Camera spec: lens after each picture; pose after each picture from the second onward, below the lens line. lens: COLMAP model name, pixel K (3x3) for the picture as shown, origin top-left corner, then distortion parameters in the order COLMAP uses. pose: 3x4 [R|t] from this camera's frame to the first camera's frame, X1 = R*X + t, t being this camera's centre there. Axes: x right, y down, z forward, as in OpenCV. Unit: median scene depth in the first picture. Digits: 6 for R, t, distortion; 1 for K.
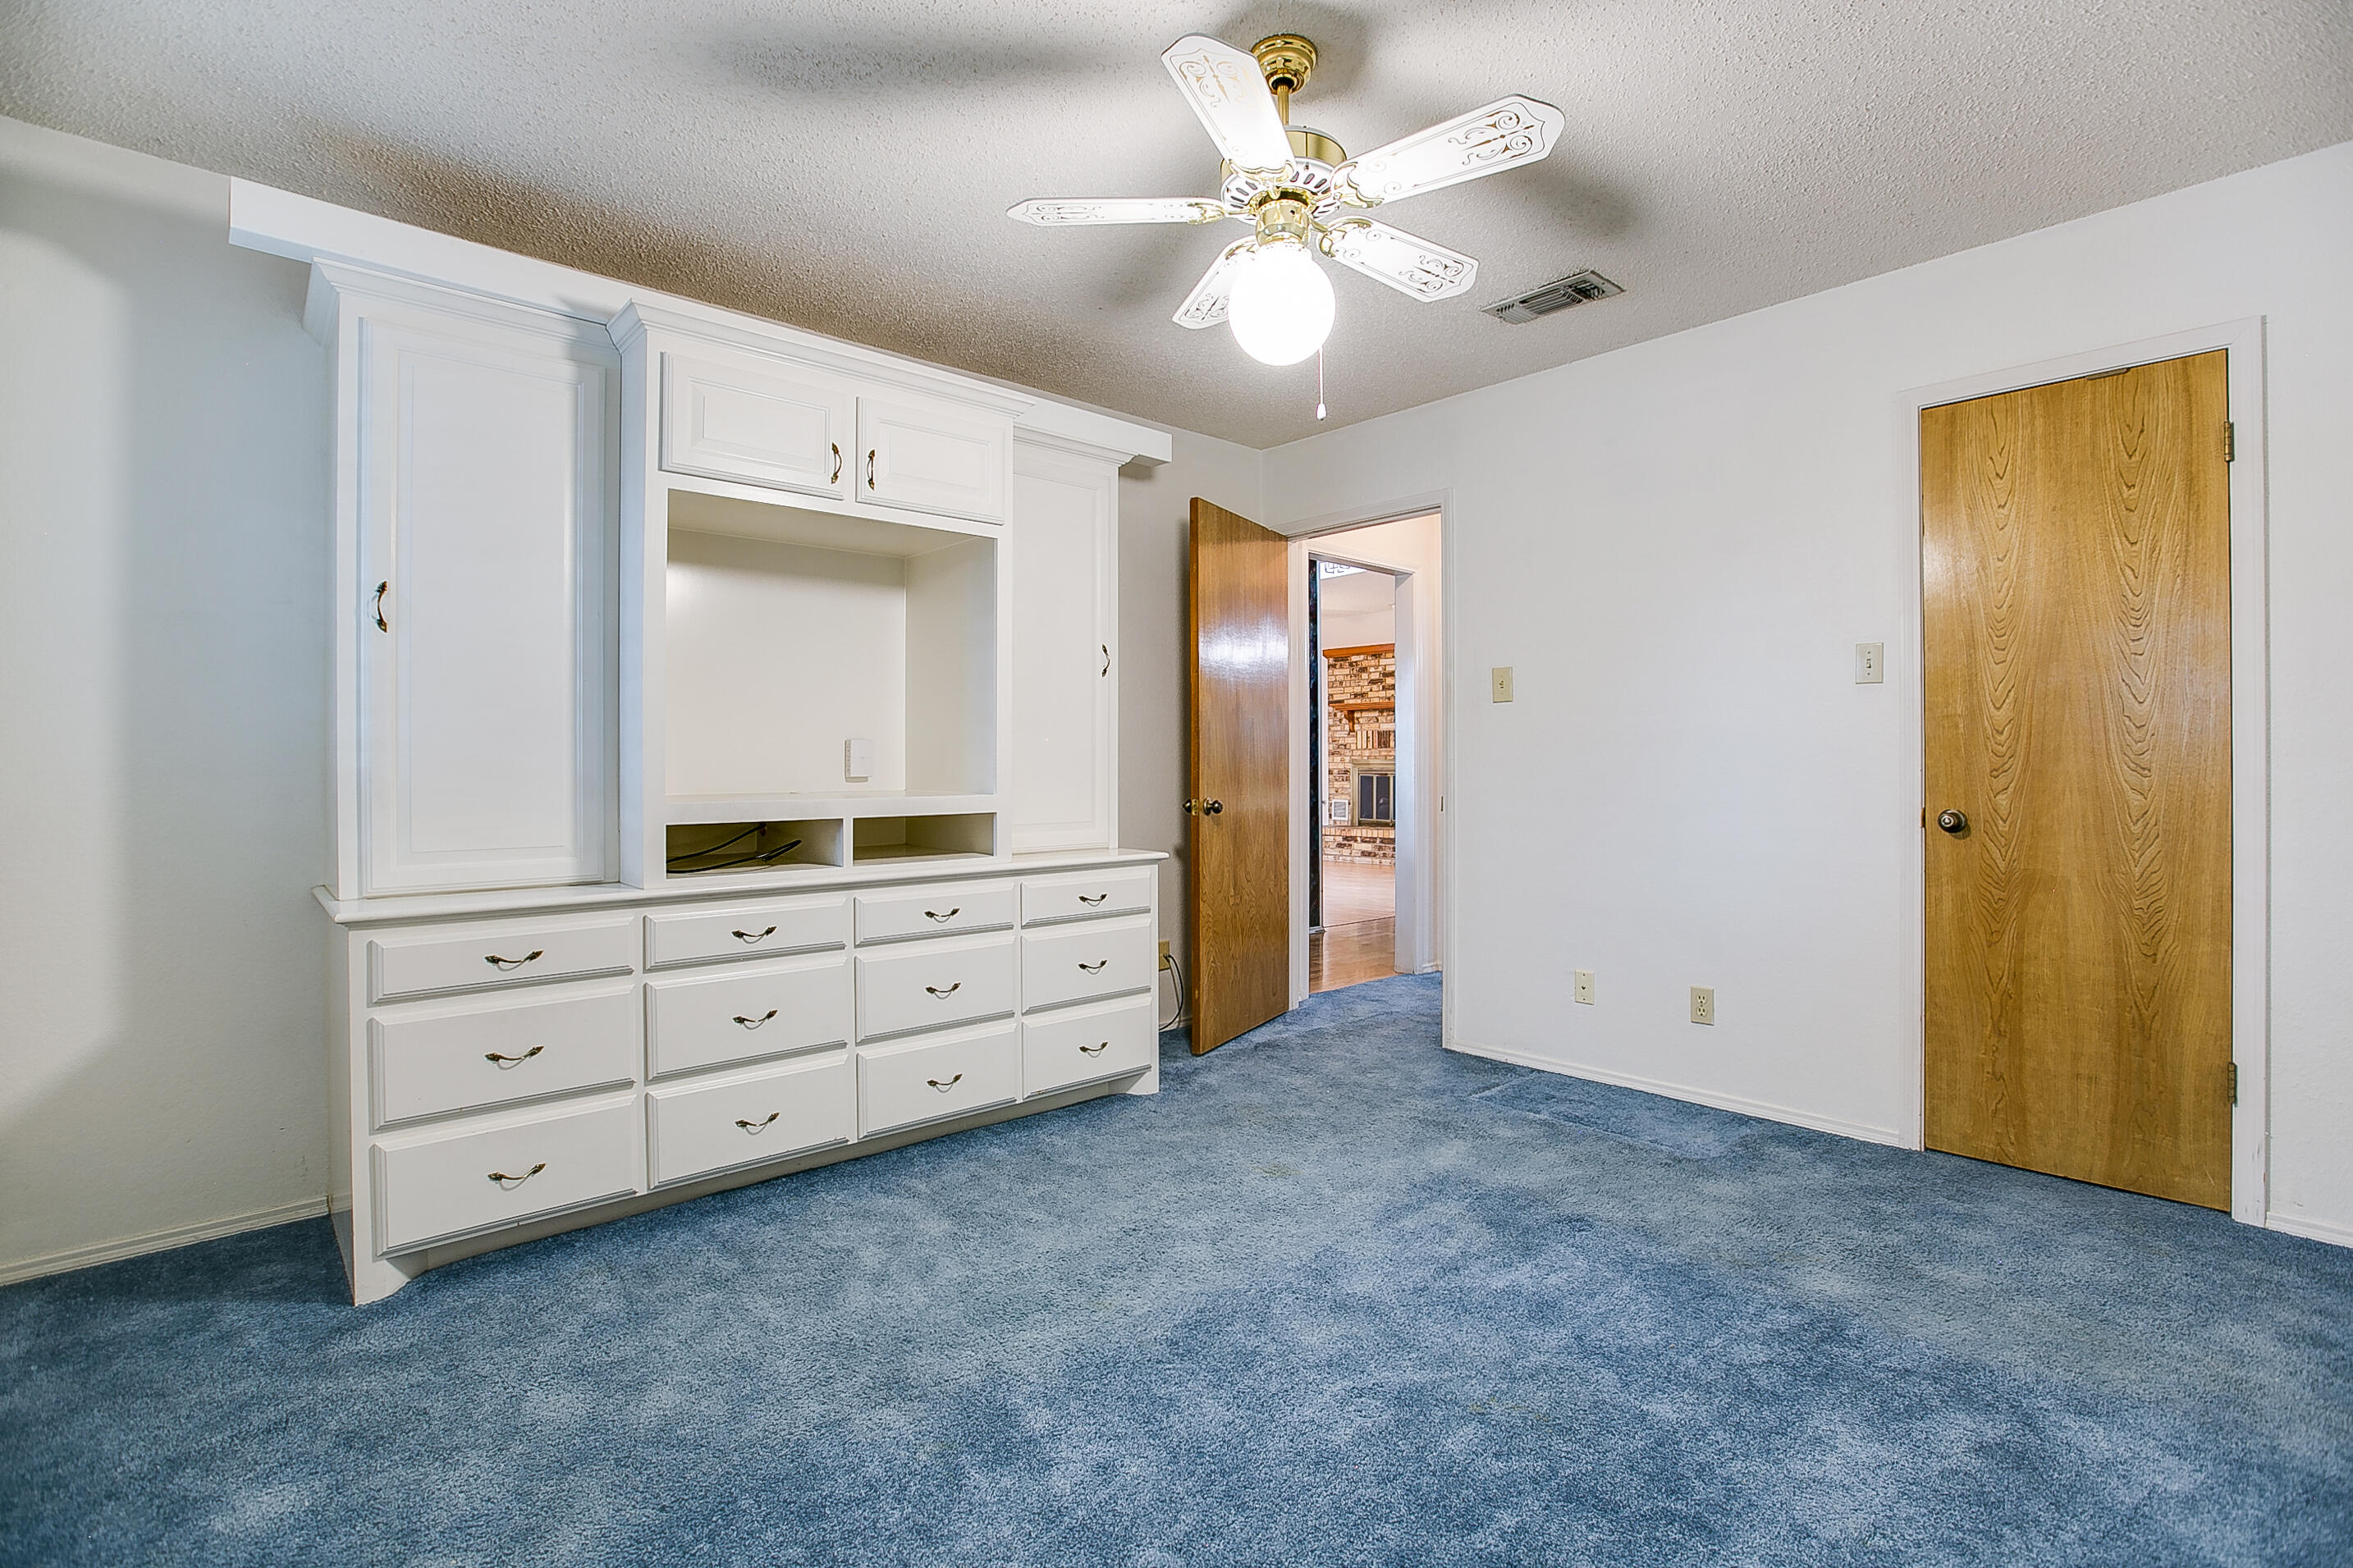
lens RADIAL K [[1086.0, 0, 1172.2], [0, 1086.0, 765.9], [0, 0, 1]] dist [-0.054450, 0.013765]
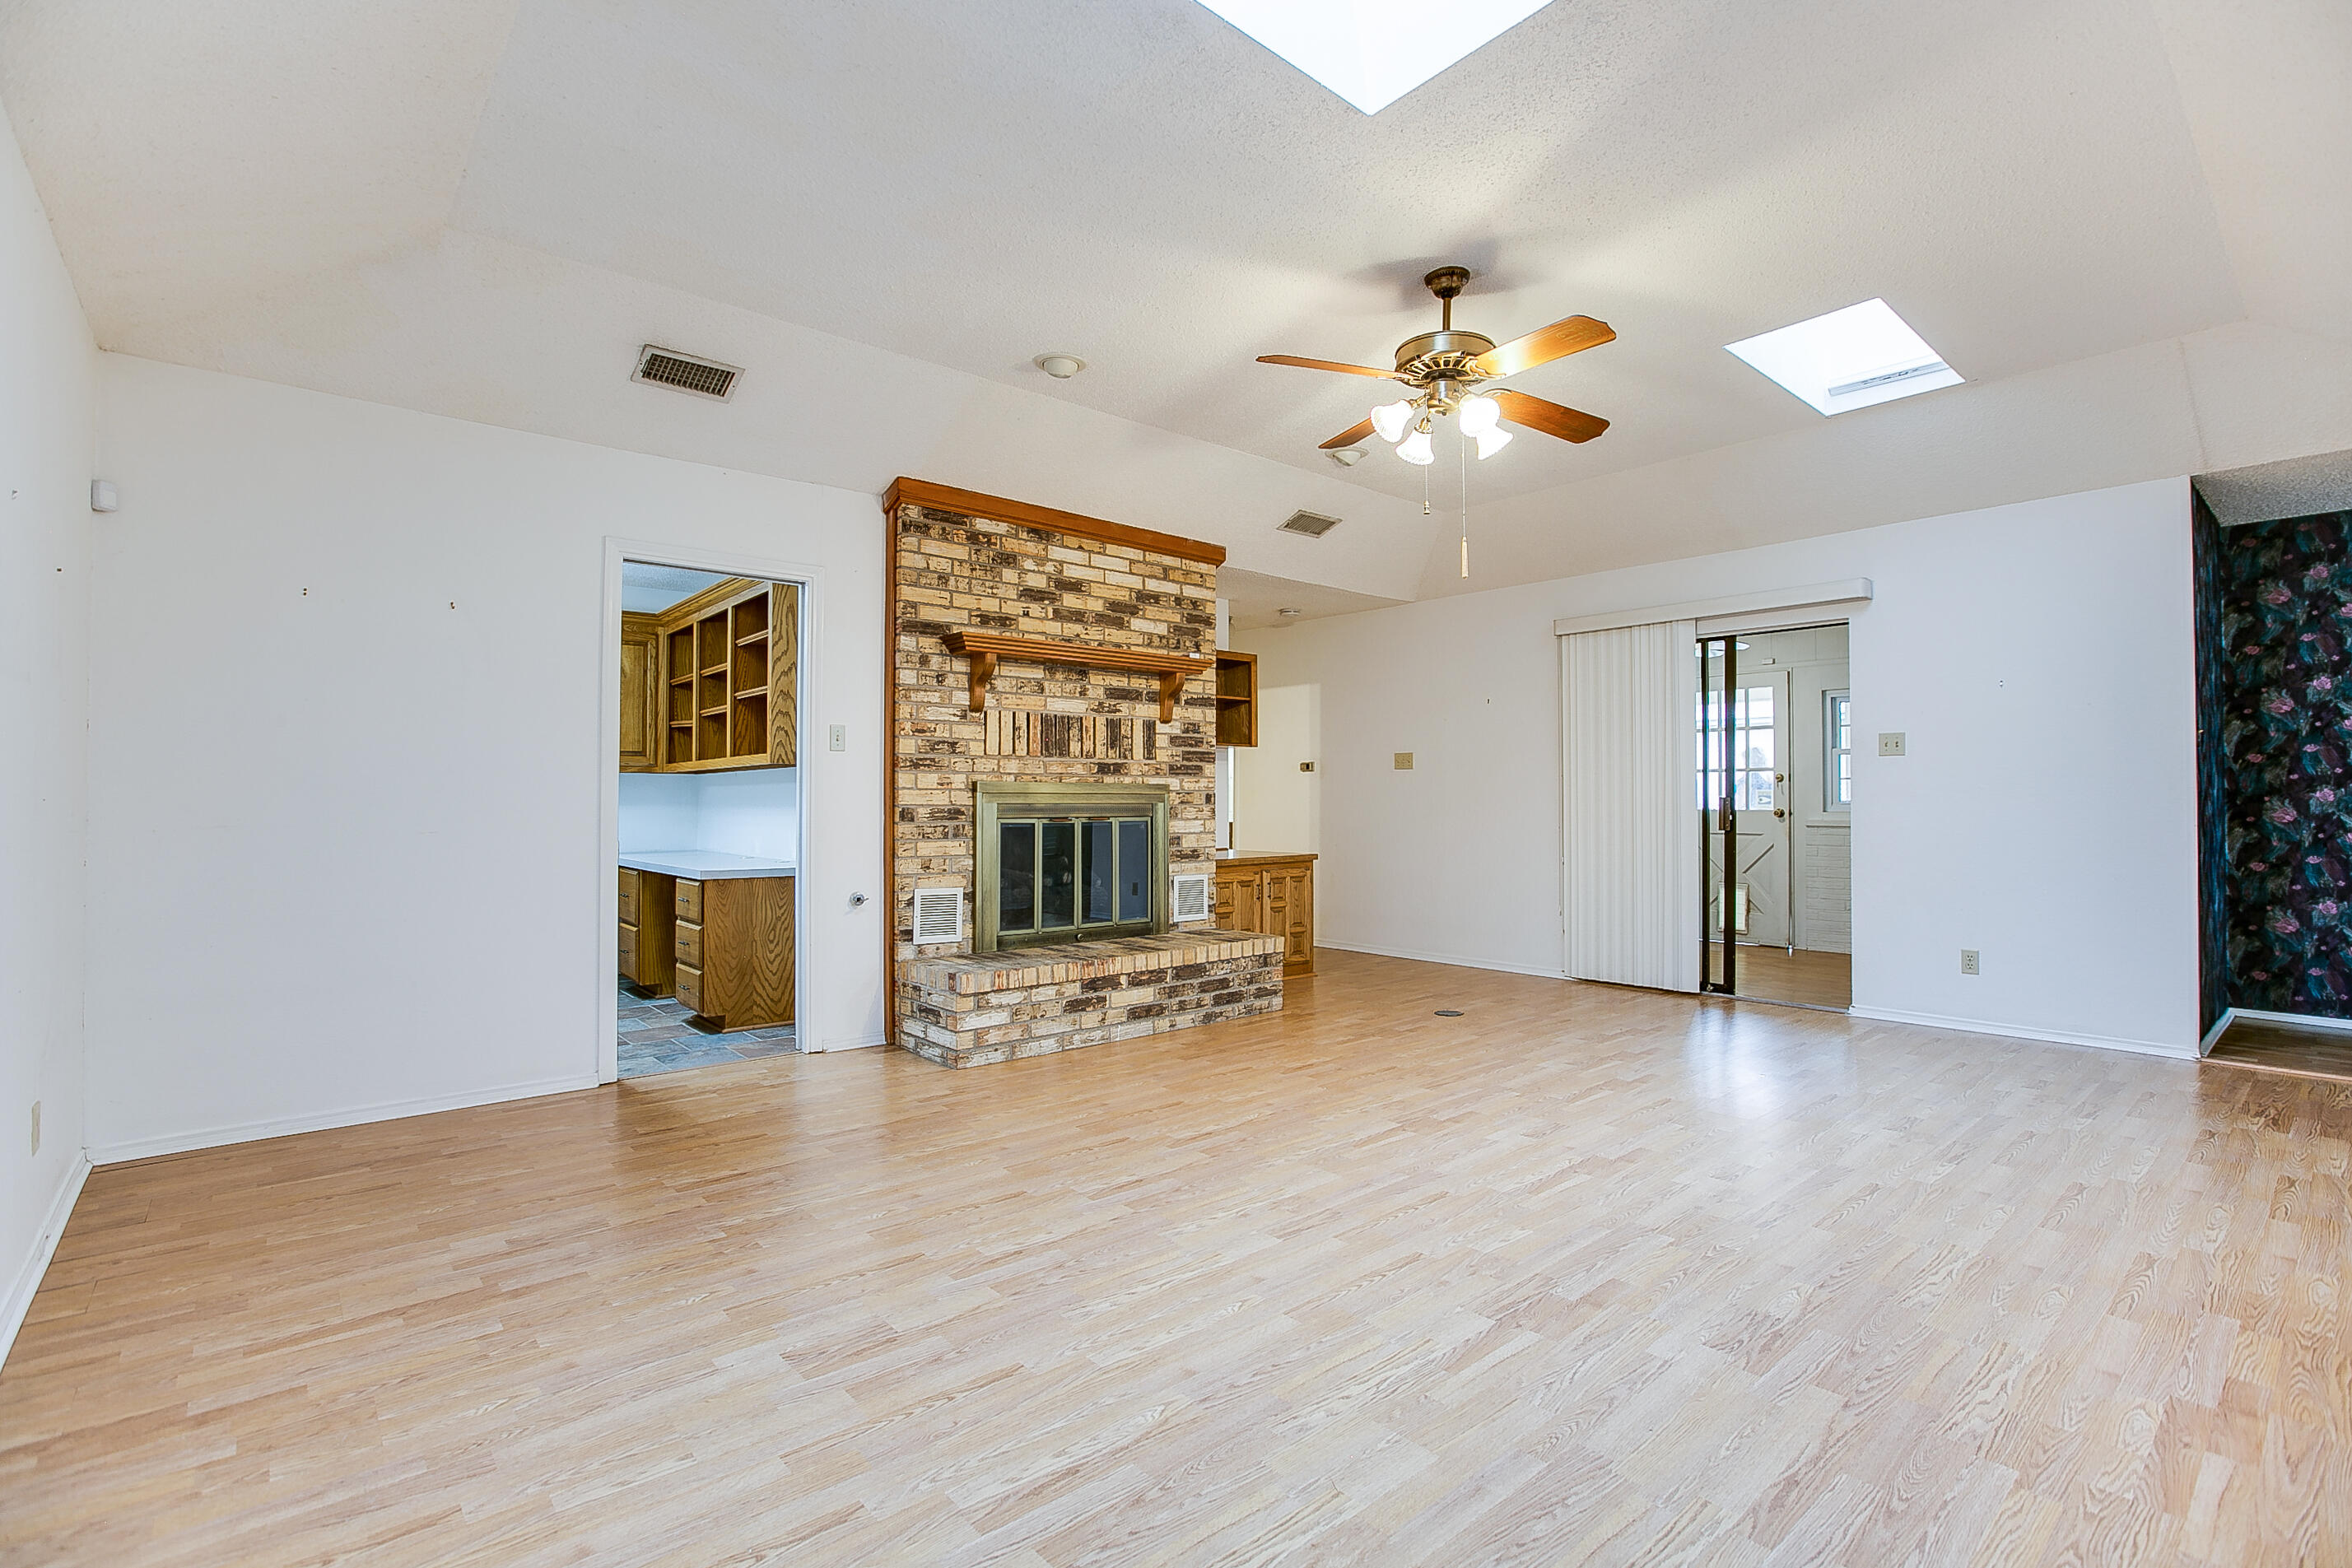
lens RADIAL K [[1085.6, 0, 1181.3], [0, 1085.6, 778.0], [0, 0, 1]] dist [-0.054450, 0.013765]
pose [[0.029375, 0.027086, 0.999201, -0.220821], [0.000553, 0.999632, -0.027113, 0.003364], [-0.999568, 0.001349, 0.029349, 0.924138]]
